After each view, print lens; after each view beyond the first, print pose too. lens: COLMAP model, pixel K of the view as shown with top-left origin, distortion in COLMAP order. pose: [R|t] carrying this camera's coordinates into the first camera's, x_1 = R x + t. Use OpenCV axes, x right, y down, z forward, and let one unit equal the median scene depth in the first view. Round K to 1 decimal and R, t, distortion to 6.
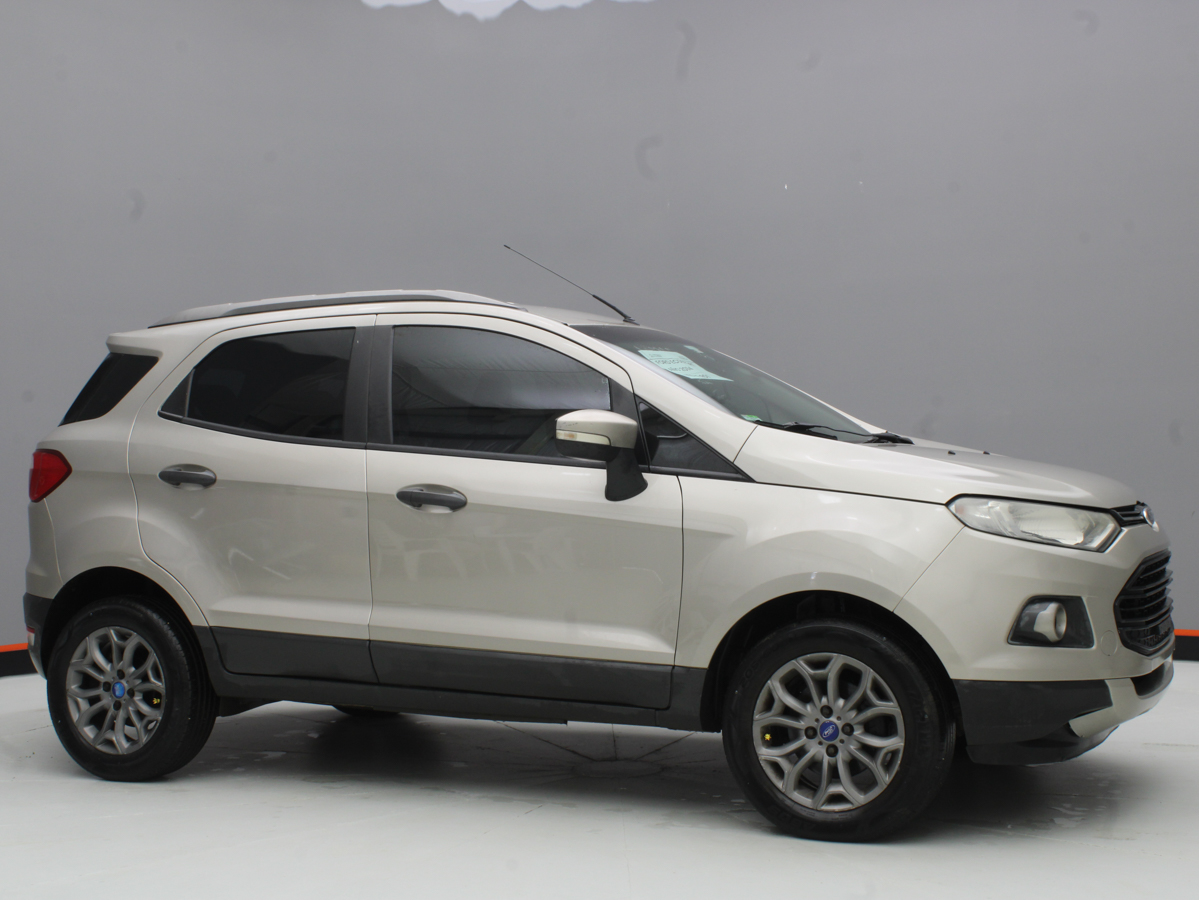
lens RADIAL K [[1671.7, 0, 599.5], [0, 1671.7, 450.0], [0, 0, 1]] dist [-0.000739, 0.053051]
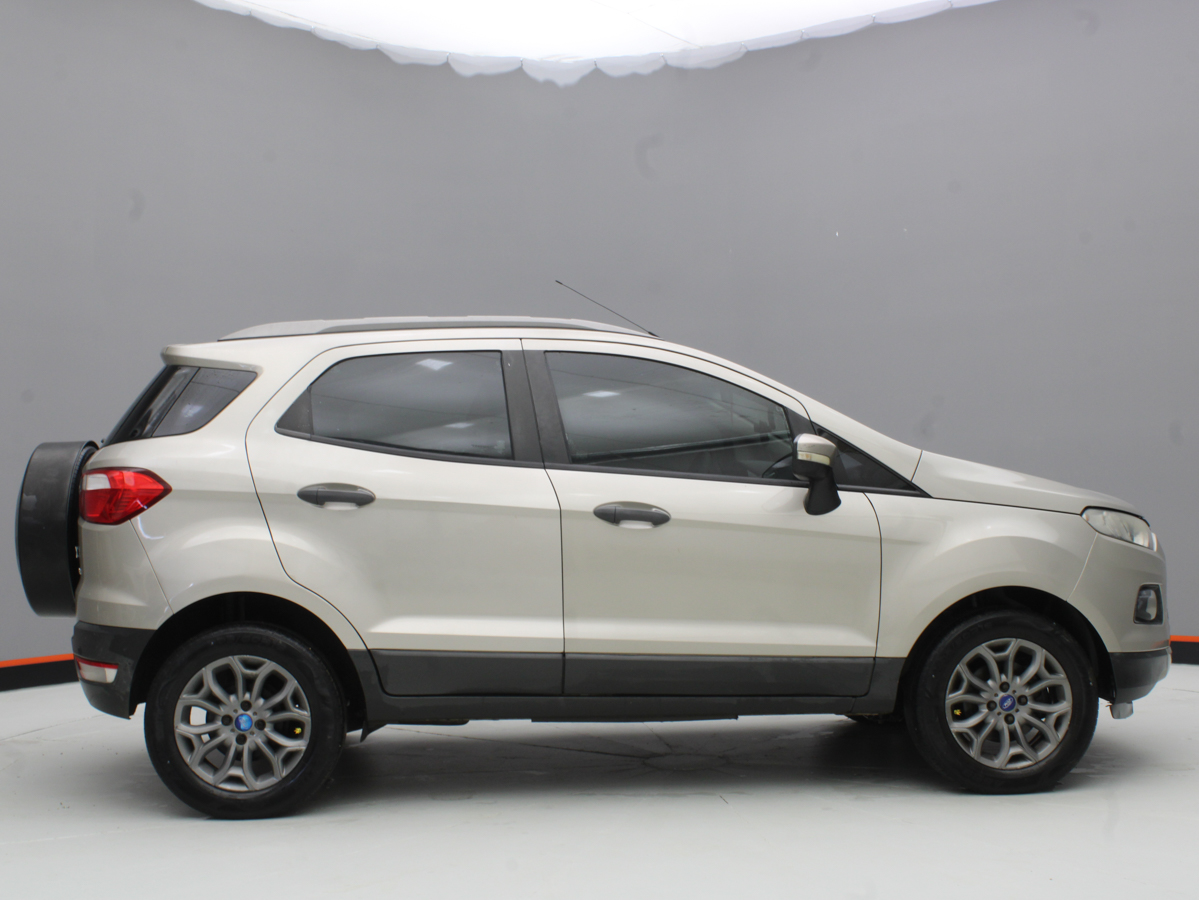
lens RADIAL K [[1411.9, 0, 599.5], [0, 1411.9, 450.0], [0, 0, 1]] dist [-0.028622, -0.010657]
pose [[0.871954, 0.011831, 0.489445, -0.595954], [-0.002231, 0.999794, -0.020193, 0.006163], [-0.489583, 0.016515, 0.871800, 0.243972]]
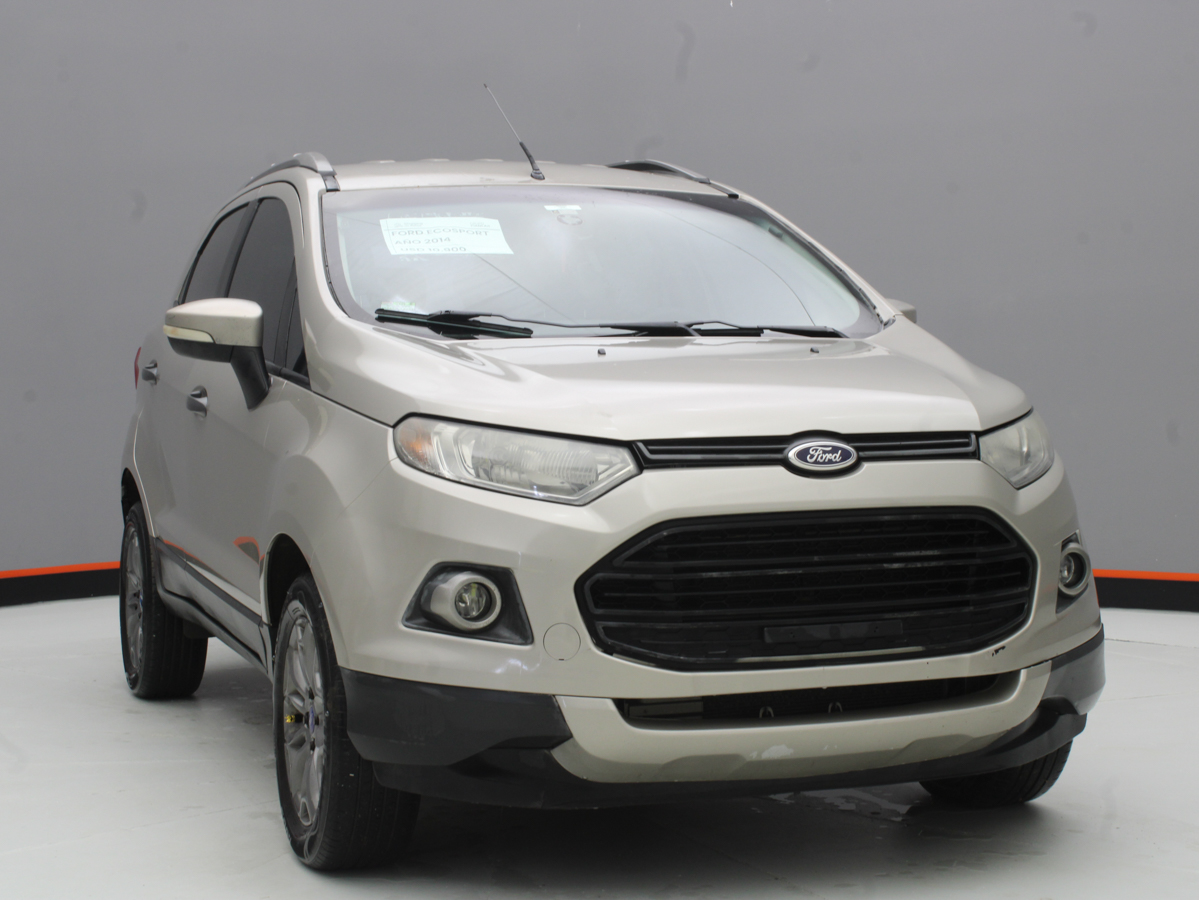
lens RADIAL K [[2141.2, 0, 599.5], [0, 2141.2, 450.0], [0, 0, 1]] dist [0.025735, 0.040008]
pose [[0.707626, 0.035313, -0.705704, 0.877128], [0.006473, 0.998385, 0.056449, -0.008465], [0.706558, -0.044512, 0.706254, 0.394005]]
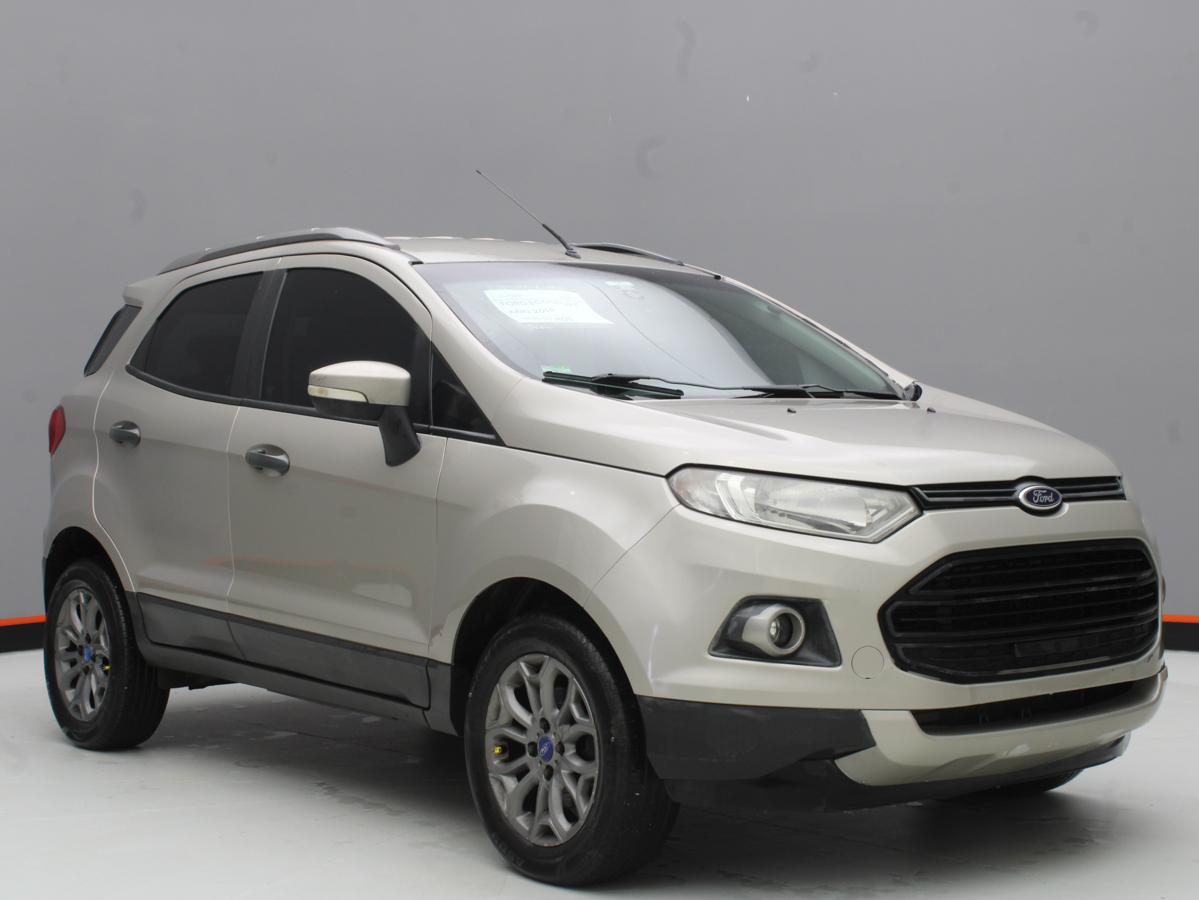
lens RADIAL K [[1935.9, 0, 599.5], [0, 1935.9, 450.0], [0, 0, 1]] dist [0.023167, 0.002728]
pose [[0.895791, 0.009811, -0.444368, 0.561567], [0.001736, 0.999671, 0.025572, -0.003569], [0.444472, -0.023679, 0.895480, 0.153074]]
